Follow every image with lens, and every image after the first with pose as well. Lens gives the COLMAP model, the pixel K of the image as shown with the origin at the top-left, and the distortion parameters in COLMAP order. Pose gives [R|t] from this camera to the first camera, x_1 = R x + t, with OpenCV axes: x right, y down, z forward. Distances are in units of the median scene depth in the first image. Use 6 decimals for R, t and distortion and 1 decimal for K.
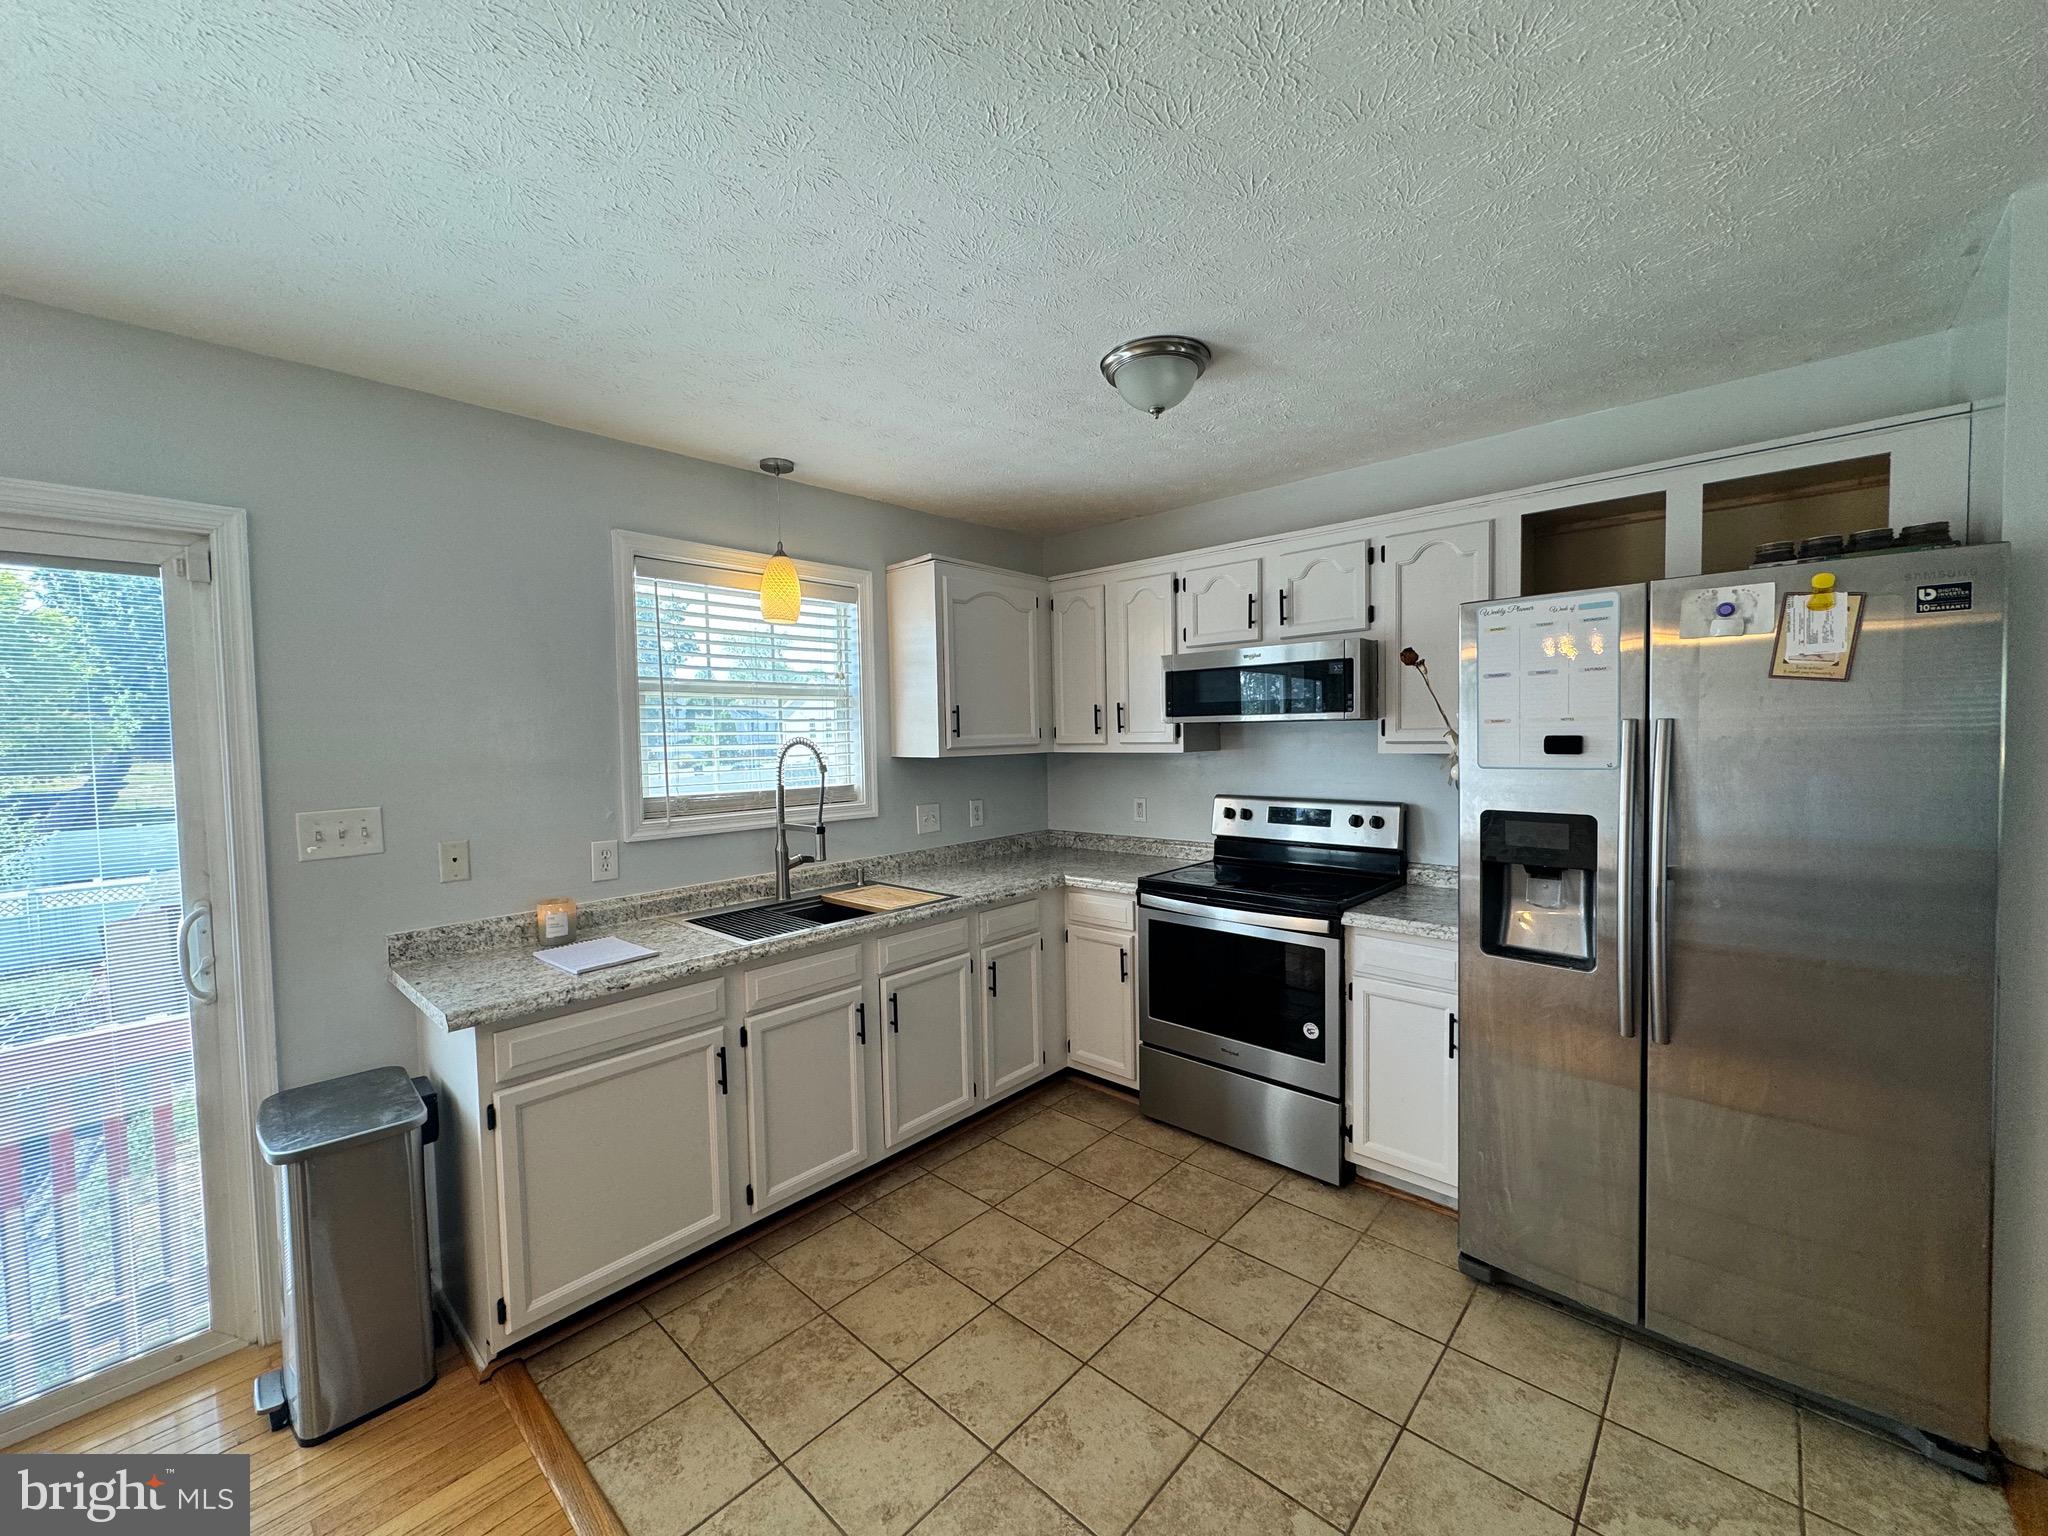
lens RADIAL K [[813.4, 0, 1026.4], [0, 813.4, 765.0], [0, 0, 1]] dist [0.000800, 0.000281]
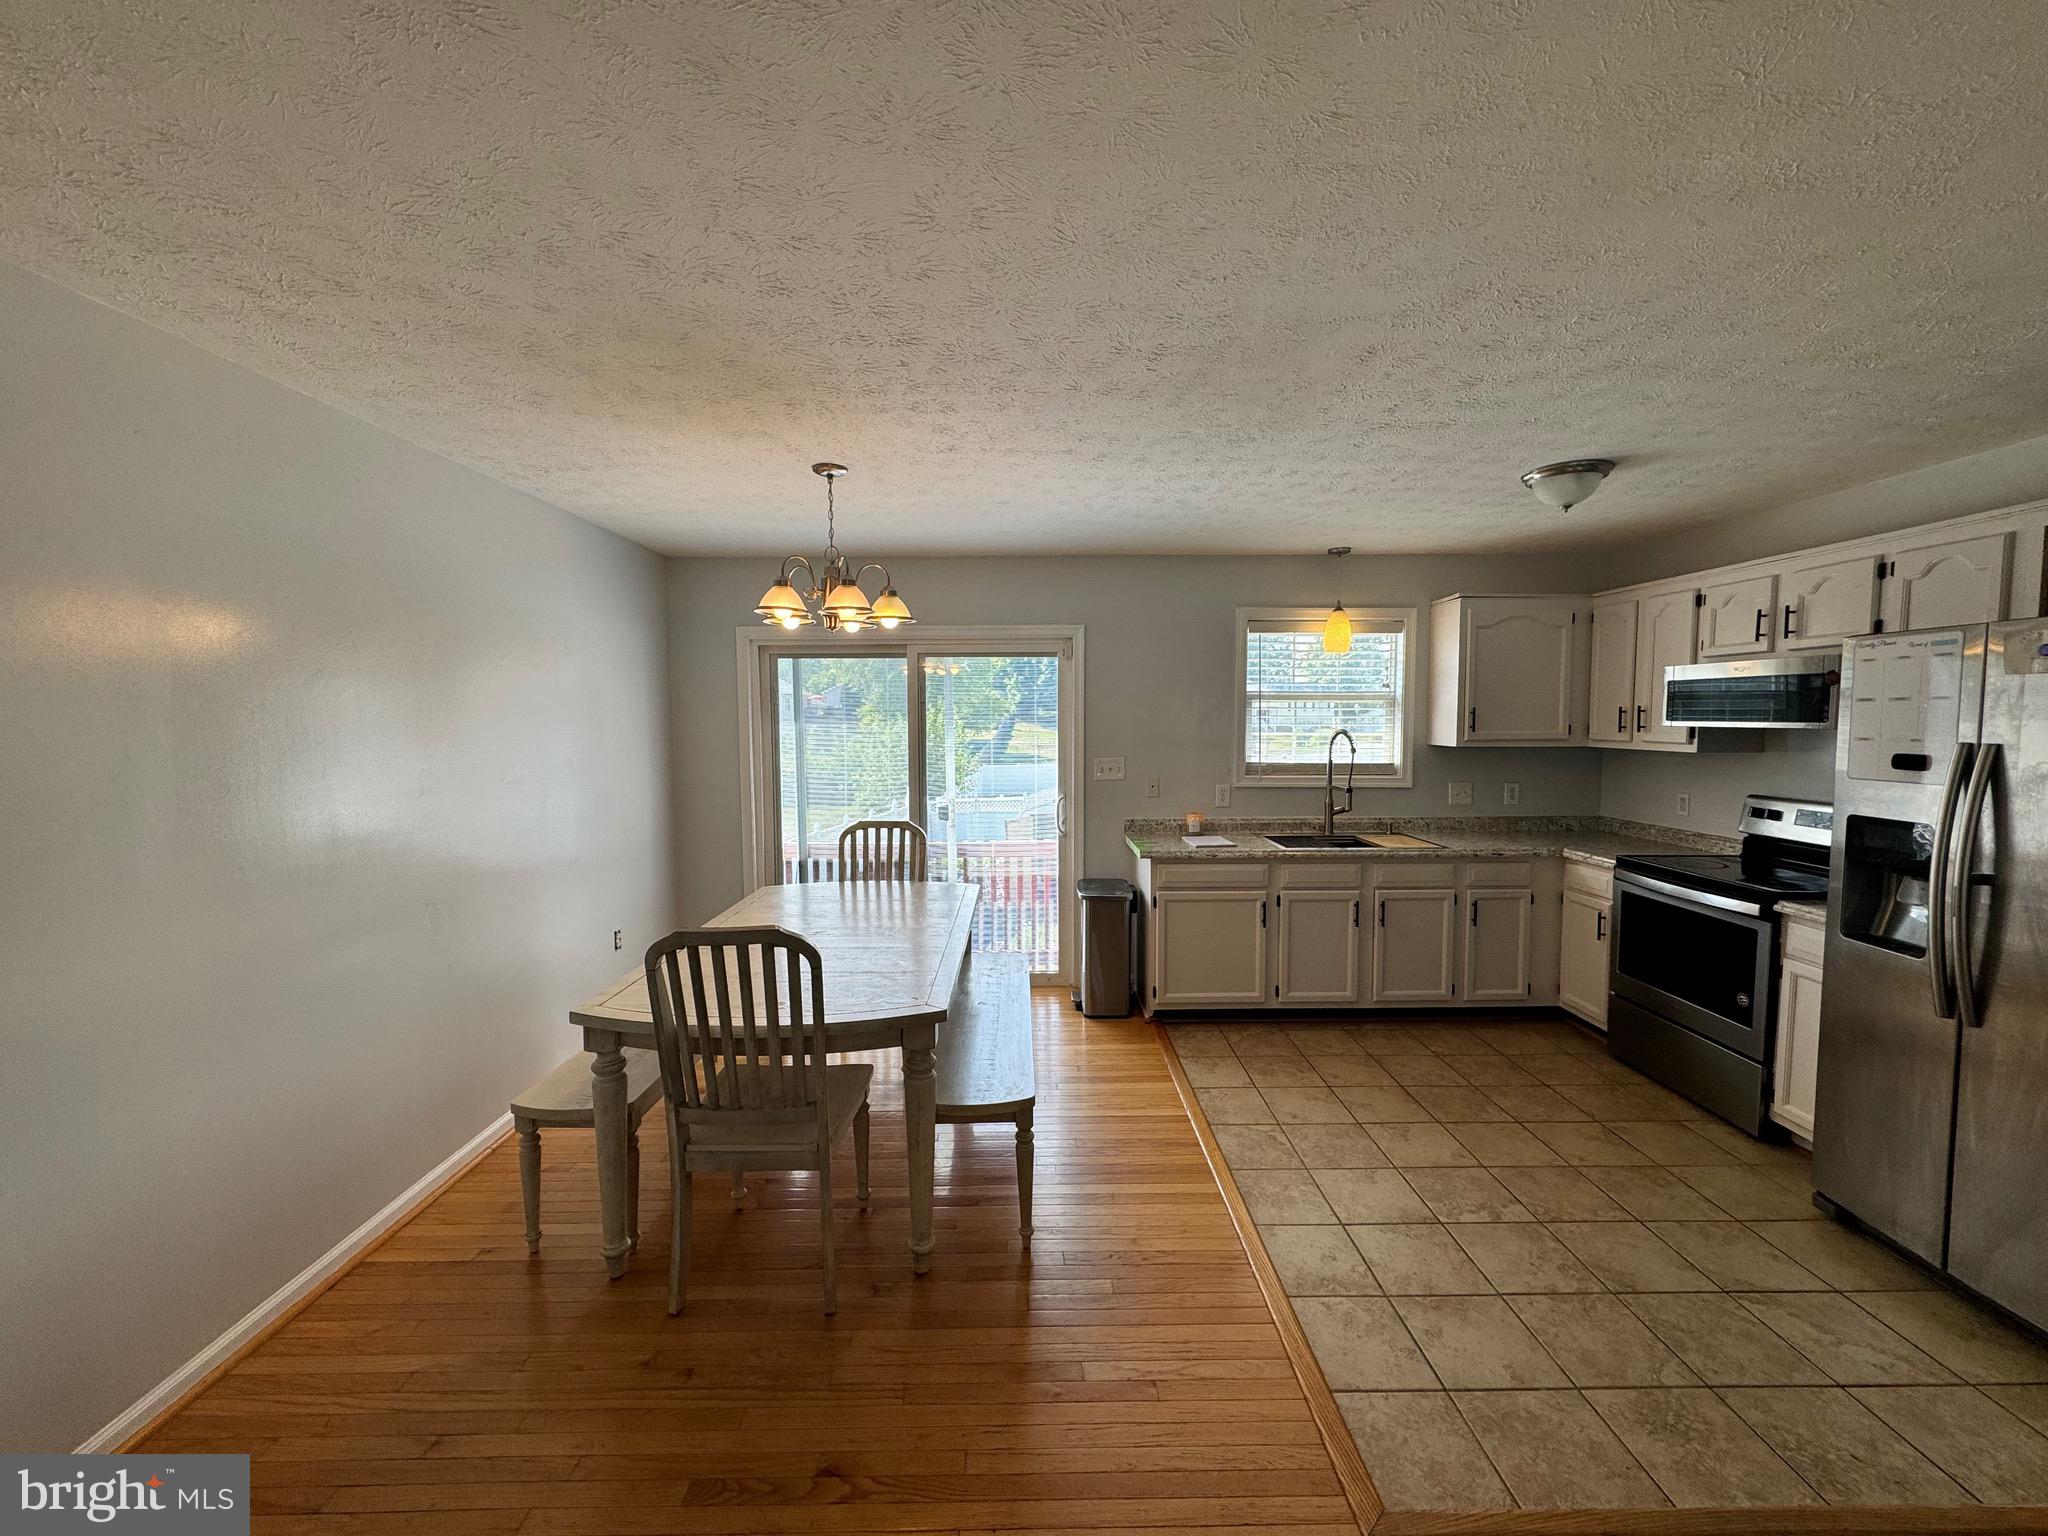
lens RADIAL K [[813.4, 0, 1026.4], [0, 813.4, 765.0], [0, 0, 1]] dist [0.000800, 0.000281]
pose [[0.682485, 0.063447, -0.728140, 0.486372], [-0.040653, 0.997978, 0.048856, -0.019983], [0.729768, -0.003742, 0.683685, -0.536671]]
